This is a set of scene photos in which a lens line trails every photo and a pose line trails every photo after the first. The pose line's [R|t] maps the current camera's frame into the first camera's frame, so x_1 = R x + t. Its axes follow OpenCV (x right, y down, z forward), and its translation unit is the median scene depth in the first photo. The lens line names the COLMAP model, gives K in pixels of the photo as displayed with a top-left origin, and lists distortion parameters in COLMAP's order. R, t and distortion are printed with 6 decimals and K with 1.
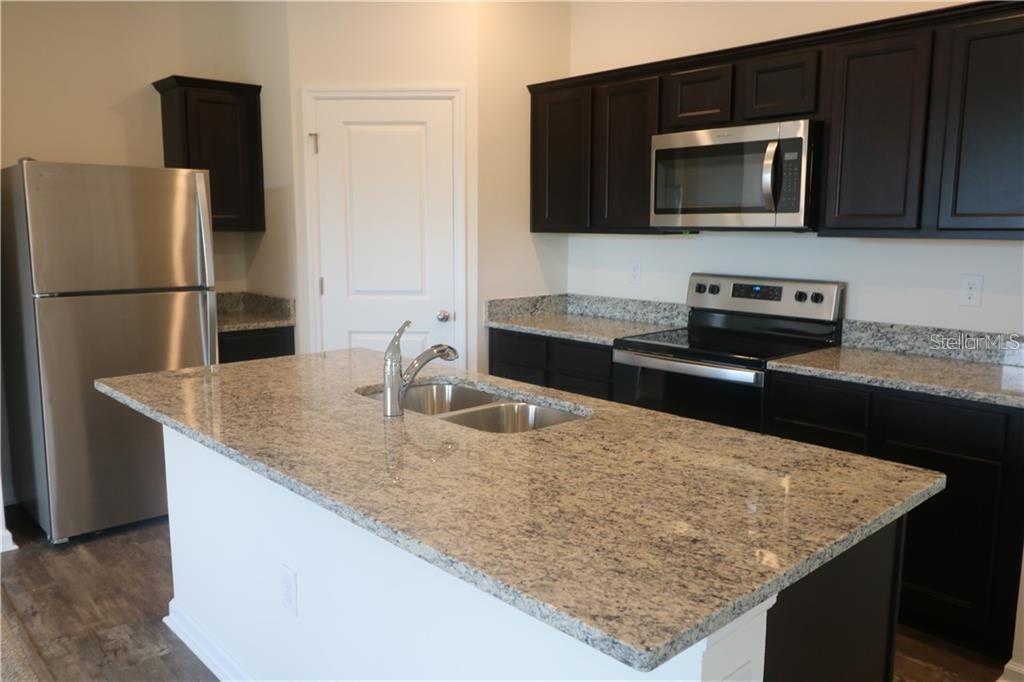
lens RADIAL K [[785.5, 0, 512.9], [0, 785.5, 336.6], [0, 0, 1]] dist [0.011989, -0.006530]
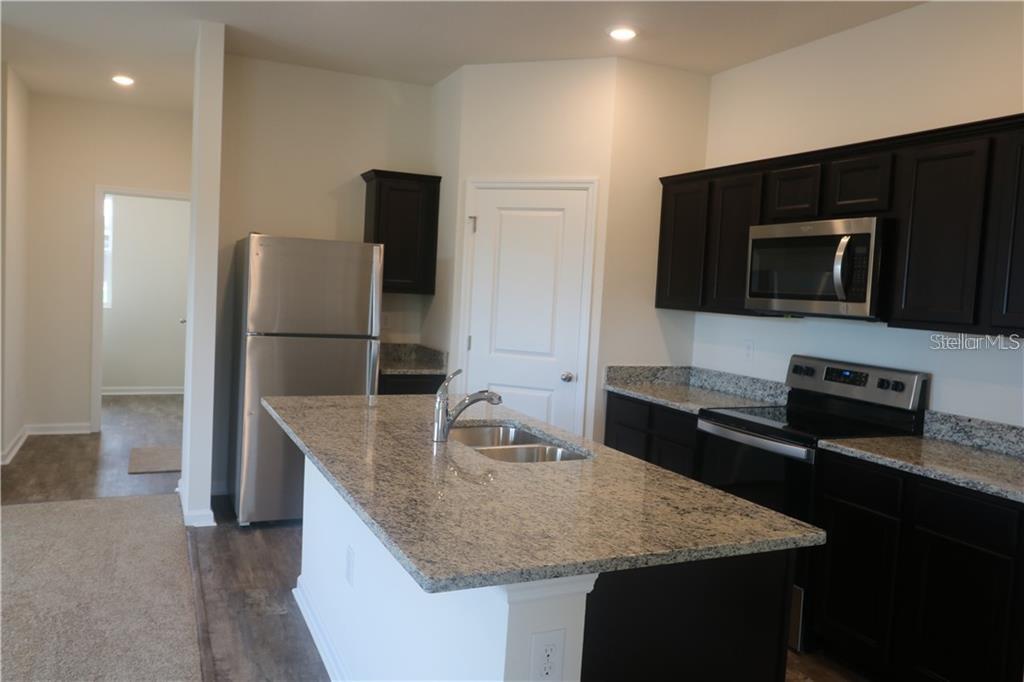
lens RADIAL K [[785.5, 0, 512.9], [0, 785.5, 336.6], [0, 0, 1]] dist [0.011989, -0.006530]
pose [[0.951468, 0.066855, -0.300399, 0.213495], [-0.093072, 0.992920, -0.073811, 0.008761], [0.293338, 0.098187, 0.950953, -0.127915]]
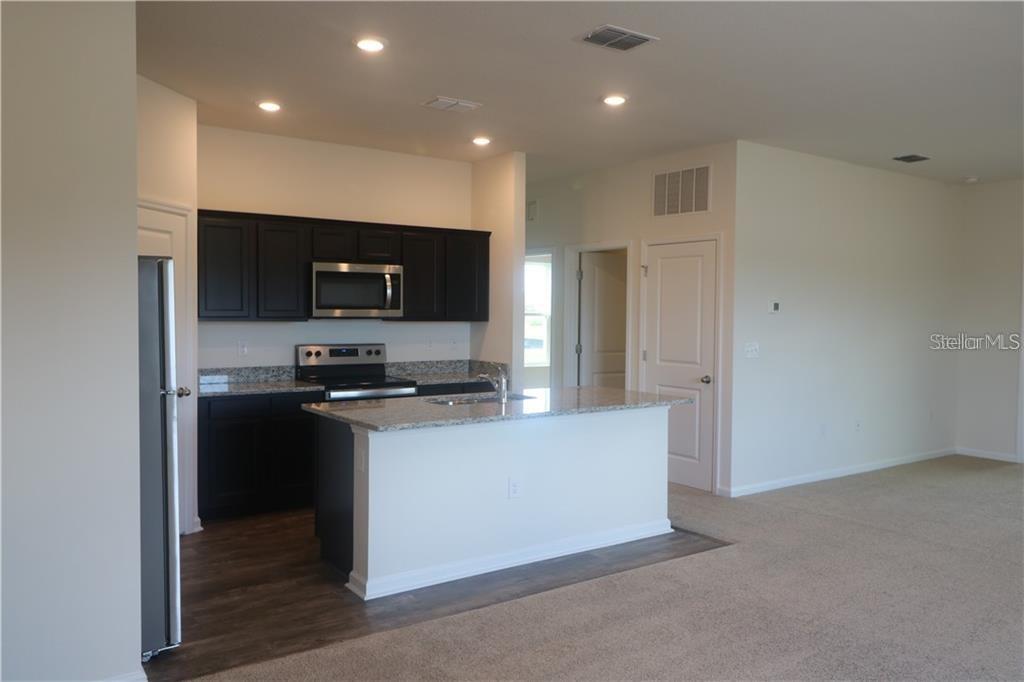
lens RADIAL K [[785.5, 0, 512.9], [0, 785.5, 336.6], [0, 0, 1]] dist [0.011989, -0.006530]
pose [[0.124268, -0.035179, 0.991625, -1.491968], [0.133987, 0.990813, 0.018359, -0.079066], [-0.983161, 0.130583, 0.127840, 0.420884]]
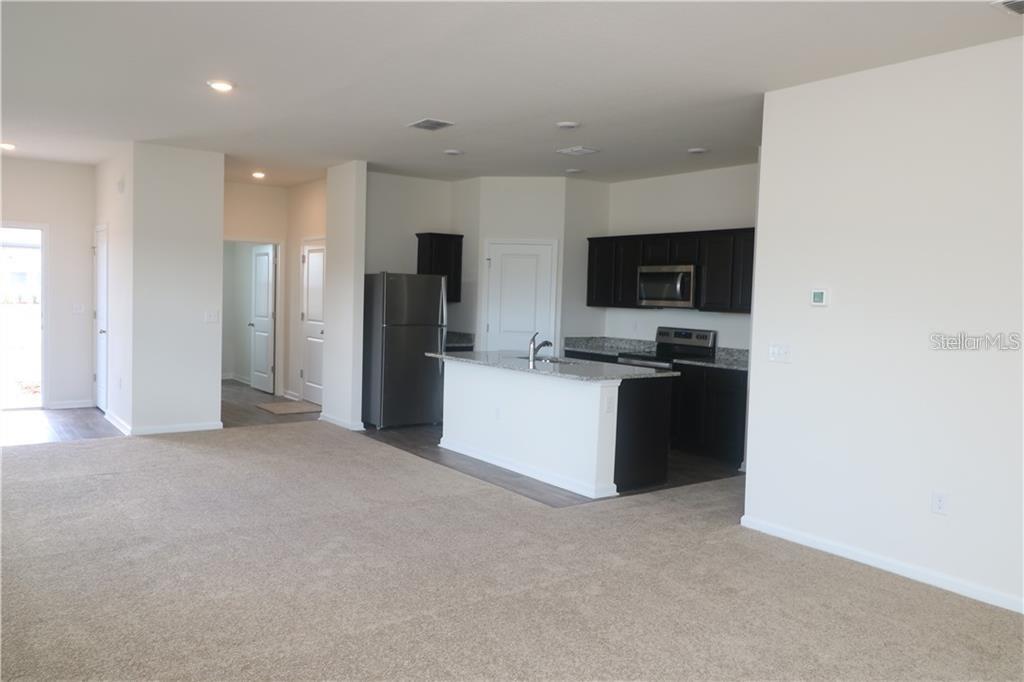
lens RADIAL K [[785.5, 0, 512.9], [0, 785.5, 336.6], [0, 0, 1]] dist [0.011989, -0.006530]
pose [[0.993487, 0.034137, -0.108711, 0.073481], [-0.044080, 0.994928, -0.090412, 0.186194], [0.105073, 0.094616, 0.989953, -1.385703]]
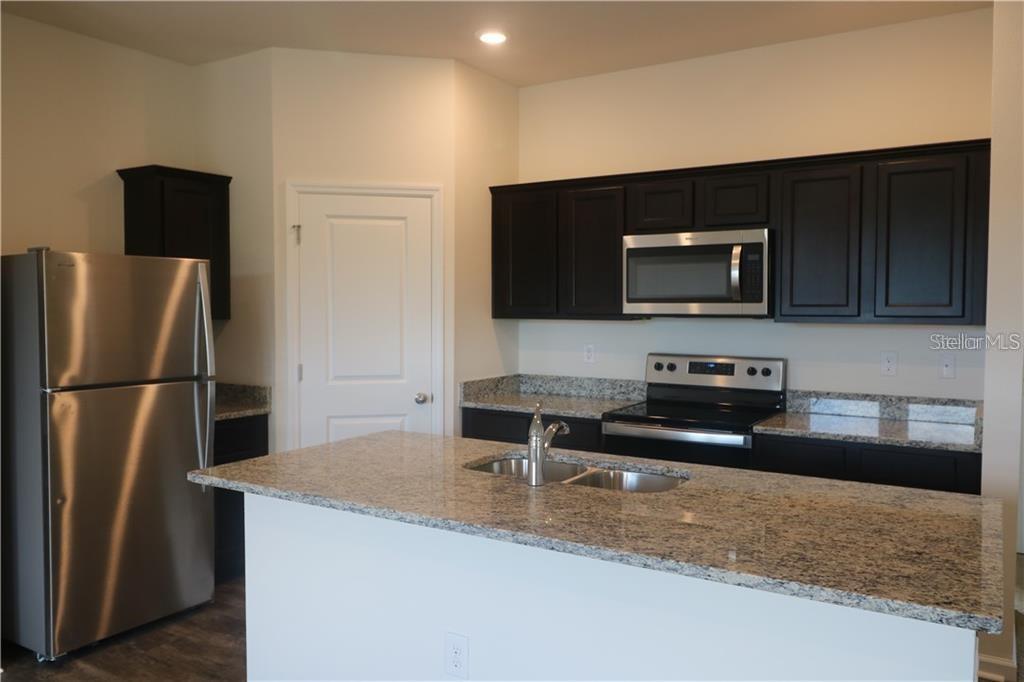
lens RADIAL K [[785.5, 0, 512.9], [0, 785.5, 336.6], [0, 0, 1]] dist [0.011989, -0.006530]
pose [[0.964774, -0.012671, 0.262775, -0.303281], [0.039253, 0.994592, -0.096159, -0.002998], [-0.260135, 0.103086, 0.960054, -0.059658]]
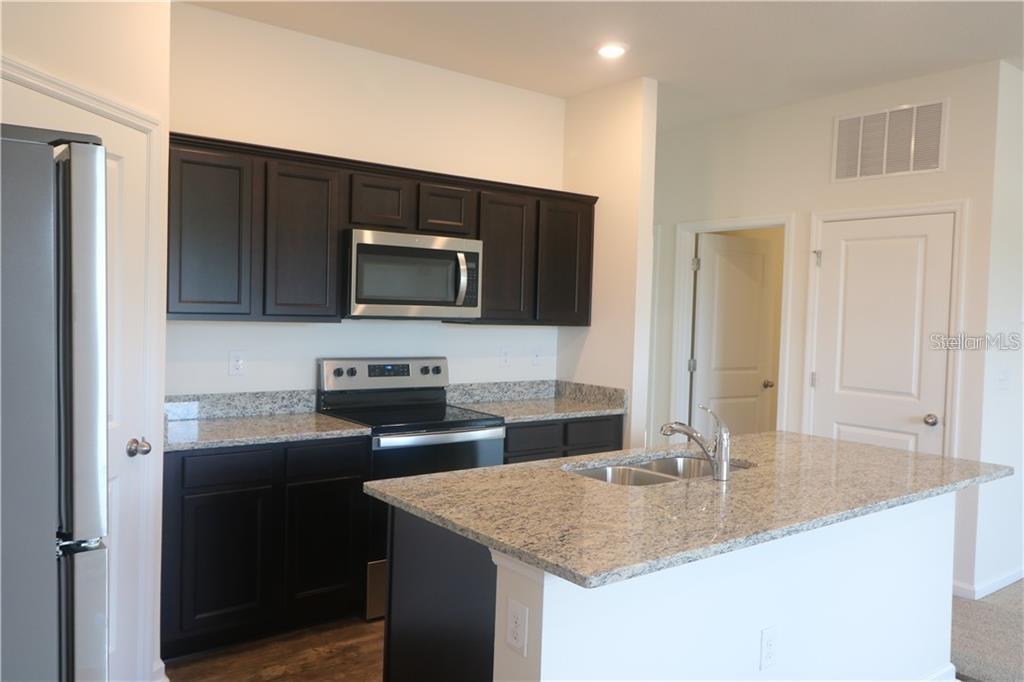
lens RADIAL K [[785.5, 0, 512.9], [0, 785.5, 336.6], [0, 0, 1]] dist [0.011989, -0.006530]
pose [[0.085193, -0.035154, 0.995744, -0.893297], [0.114647, 0.993085, 0.025251, -0.122834], [-0.989747, 0.112008, 0.088635, 0.755853]]
